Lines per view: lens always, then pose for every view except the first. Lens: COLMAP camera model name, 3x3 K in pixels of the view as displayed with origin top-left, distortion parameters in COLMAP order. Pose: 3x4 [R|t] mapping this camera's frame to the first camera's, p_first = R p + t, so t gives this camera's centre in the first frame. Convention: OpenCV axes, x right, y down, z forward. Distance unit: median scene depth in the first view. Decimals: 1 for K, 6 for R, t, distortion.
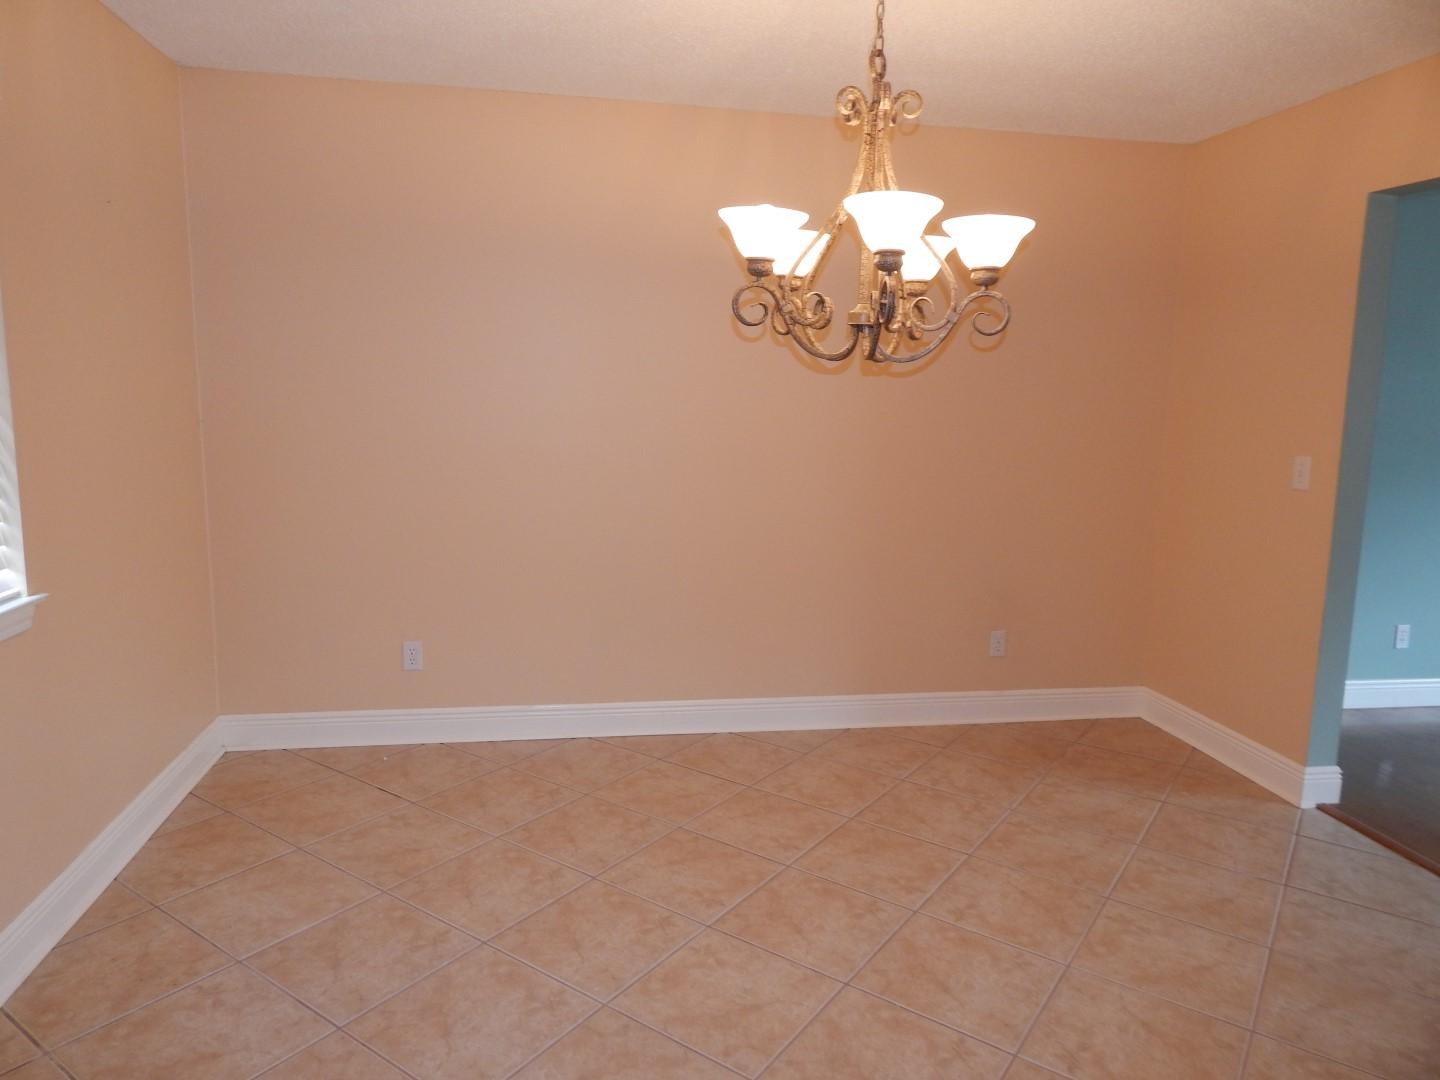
lens RADIAL K [[1019.6, 0, 753.6], [0, 1019.6, 577.5], [0, 0, 1]] dist [-0.005869, -0.003478]
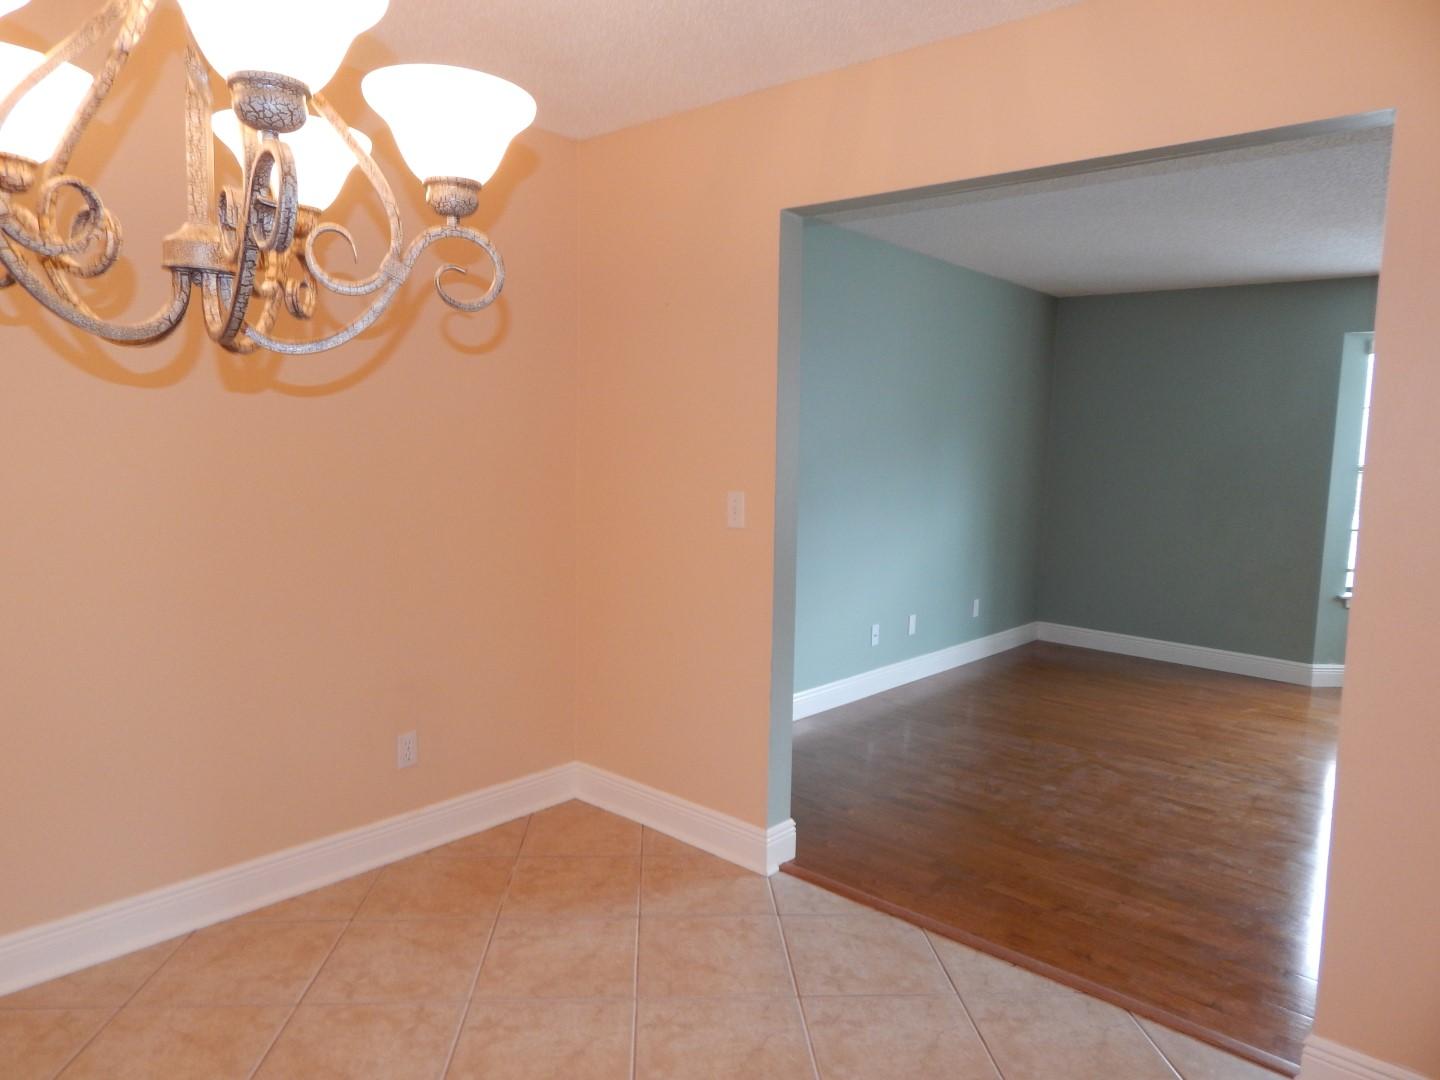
lens RADIAL K [[959.1, 0, 720.0], [0, 959.1, 540.0], [0, 0, 1]] dist [0.005830, -0.007551]
pose [[0.804748, -0.066483, 0.589882, 0.020949], [0.100694, 0.994596, -0.025274, -0.059941], [-0.585015, 0.079737, 0.807093, 0.342927]]
